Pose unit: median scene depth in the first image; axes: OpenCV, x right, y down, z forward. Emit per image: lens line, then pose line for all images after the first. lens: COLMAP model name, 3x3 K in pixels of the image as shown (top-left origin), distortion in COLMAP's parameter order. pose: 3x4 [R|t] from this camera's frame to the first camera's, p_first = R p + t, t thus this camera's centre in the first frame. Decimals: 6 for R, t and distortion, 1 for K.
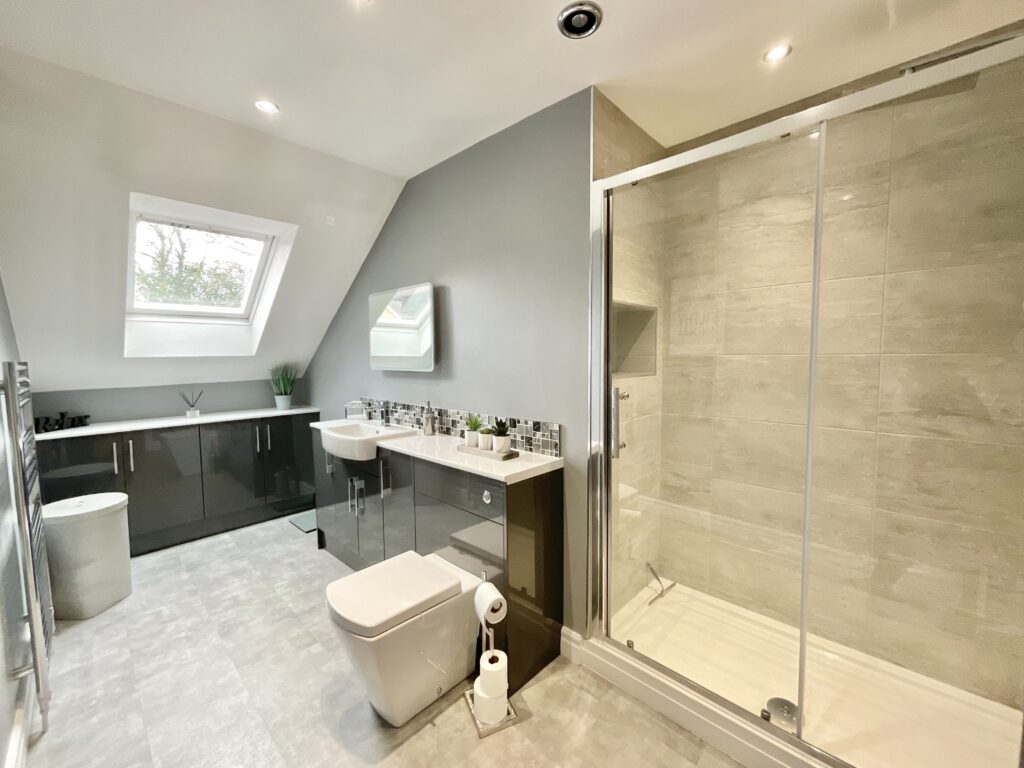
lens RADIAL K [[417.2, 0, 517.9], [0, 417.2, 383.9], [0, 0, 1]] dist [-0.004004, 0.002434]
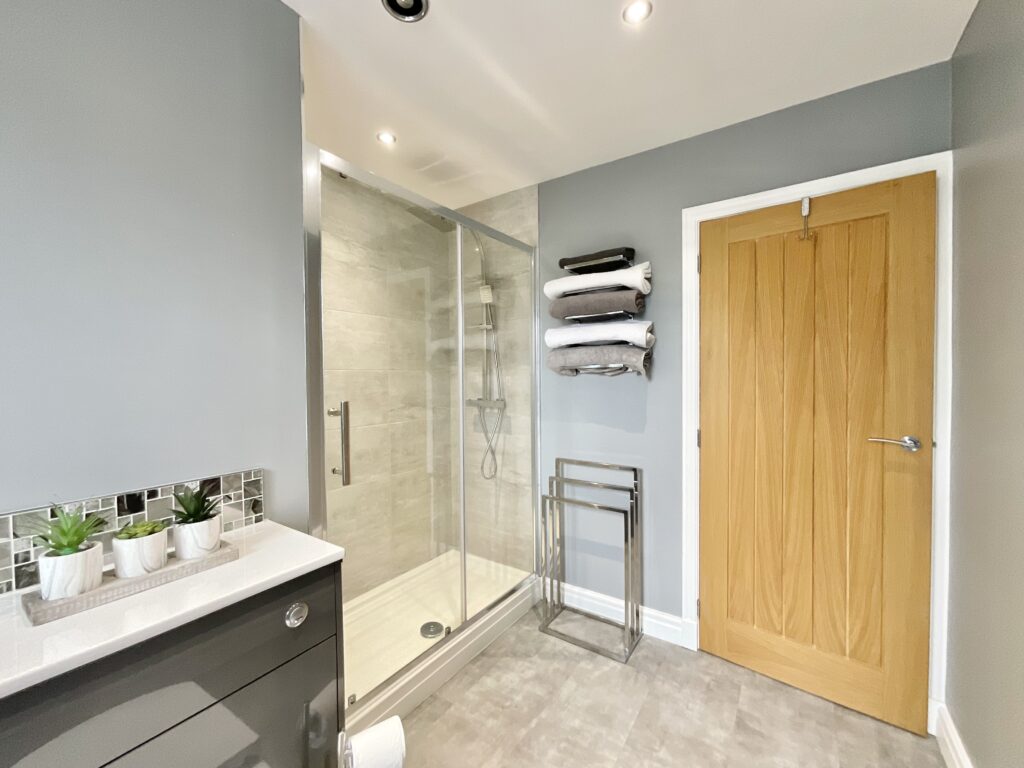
lens RADIAL K [[417.2, 0, 516.7], [0, 417.2, 382.1], [0, 0, 1]] dist [-0.004004, 0.002434]
pose [[-0.172153, -0.001437, 0.985069, -0.662266], [0.083052, 0.996417, 0.015968, -0.015118], [-0.981563, 0.084561, -0.171417, 0.792363]]
